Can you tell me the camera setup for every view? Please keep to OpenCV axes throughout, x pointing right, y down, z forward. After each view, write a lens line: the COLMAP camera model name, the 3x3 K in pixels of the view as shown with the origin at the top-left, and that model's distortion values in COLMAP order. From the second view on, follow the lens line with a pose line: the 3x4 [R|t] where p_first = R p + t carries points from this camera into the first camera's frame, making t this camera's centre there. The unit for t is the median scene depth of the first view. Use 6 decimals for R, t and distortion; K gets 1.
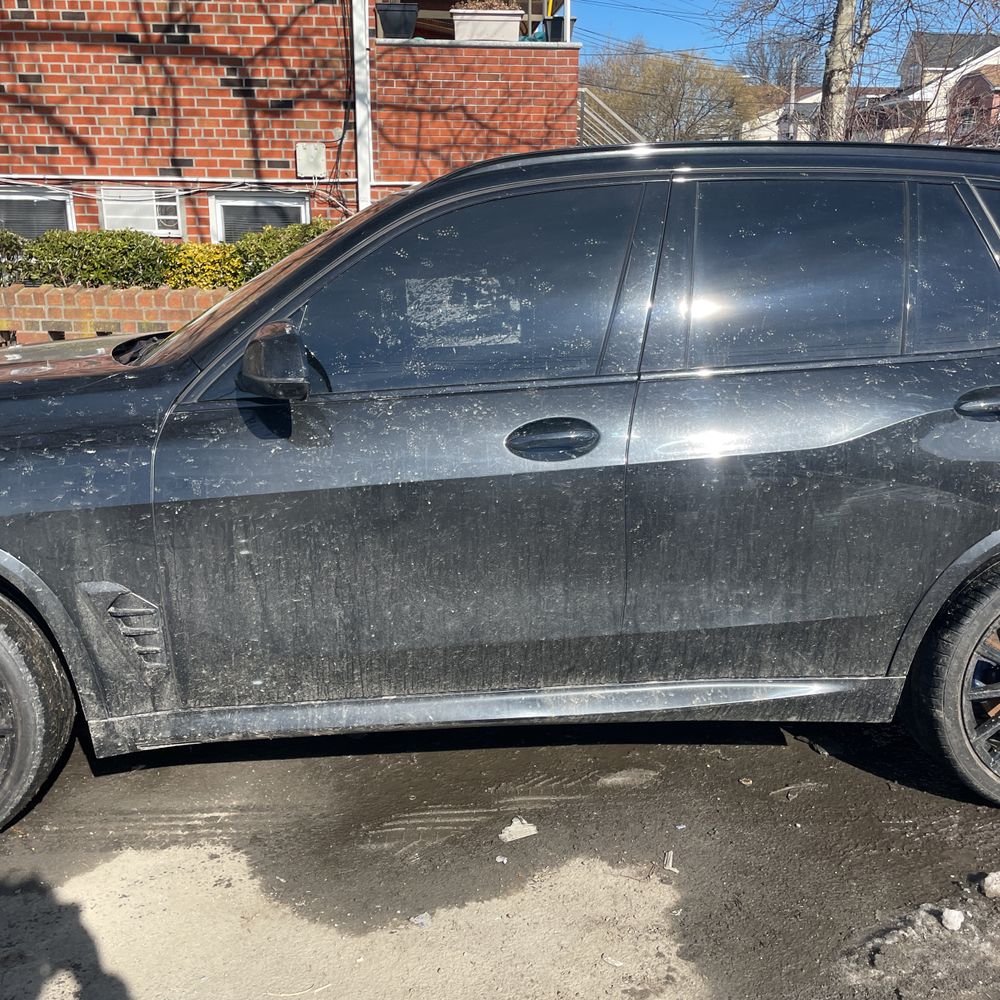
lens RADIAL K [[1016.0, 0, 500.0], [0, 1016.0, 500.0], [0, 0, 1]] dist [0.082800, -0.111518]
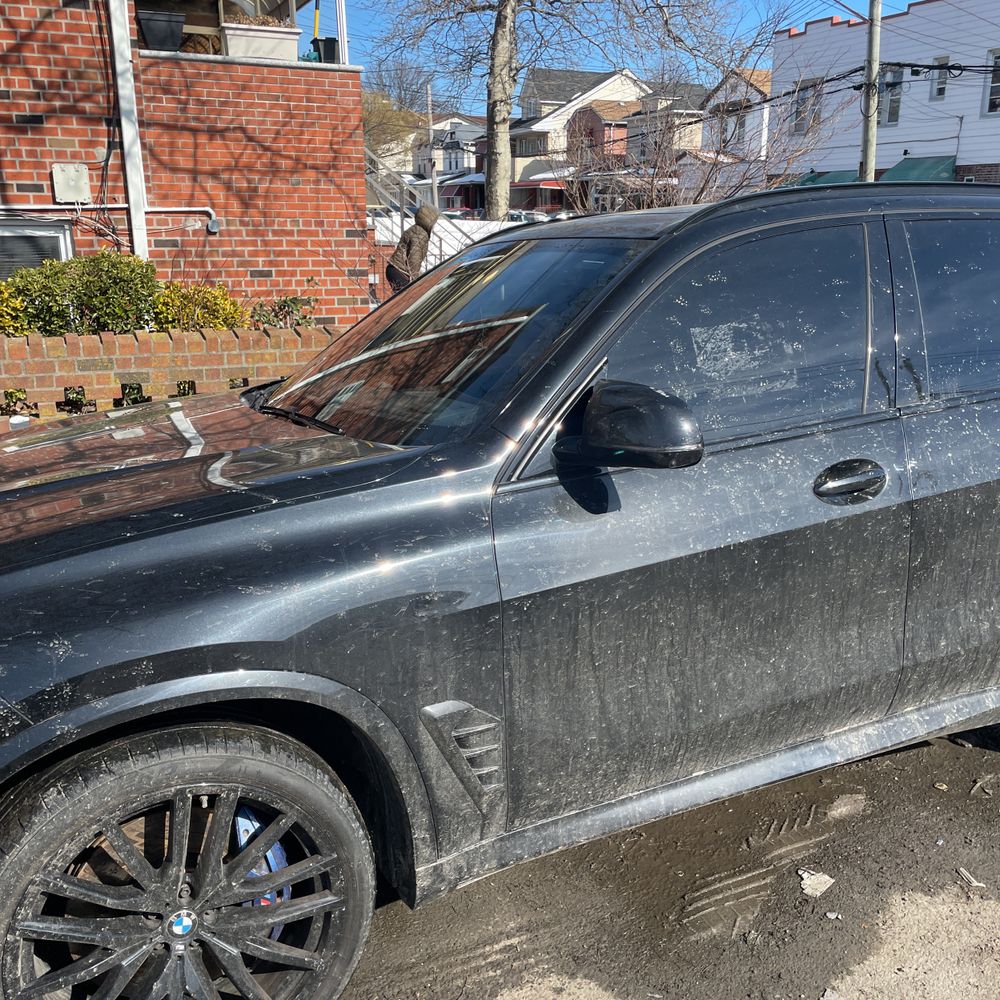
lens RADIAL K [[1016.0, 0, 531.0], [0, 1016.0, 514.1], [0, 0, 1]] dist [0.069946, -0.094607]
pose [[0.930279, -0.105610, 0.351323, -0.159497], [0.107791, 0.994083, 0.013406, -0.020632], [-0.350660, 0.025398, 0.936158, 0.048983]]
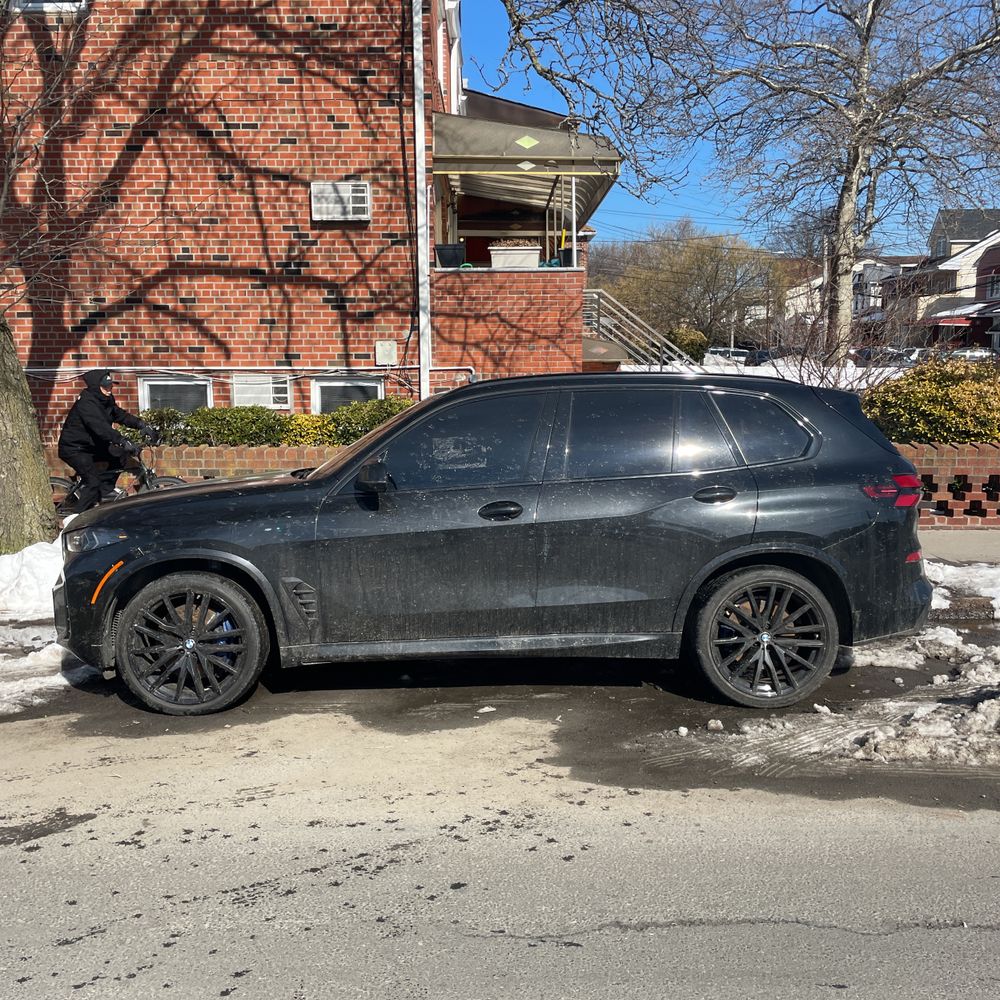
lens RADIAL K [[1016.0, 0, 500.0], [0, 1016.0, 500.0], [0, 0, 1]] dist [0.082800, -0.111518]
pose [[0.998076, -0.005872, -0.061722, 0.049347], [-0.003450, 0.988702, -0.149853, 0.063731], [0.061904, 0.149778, 0.986780, -0.297576]]
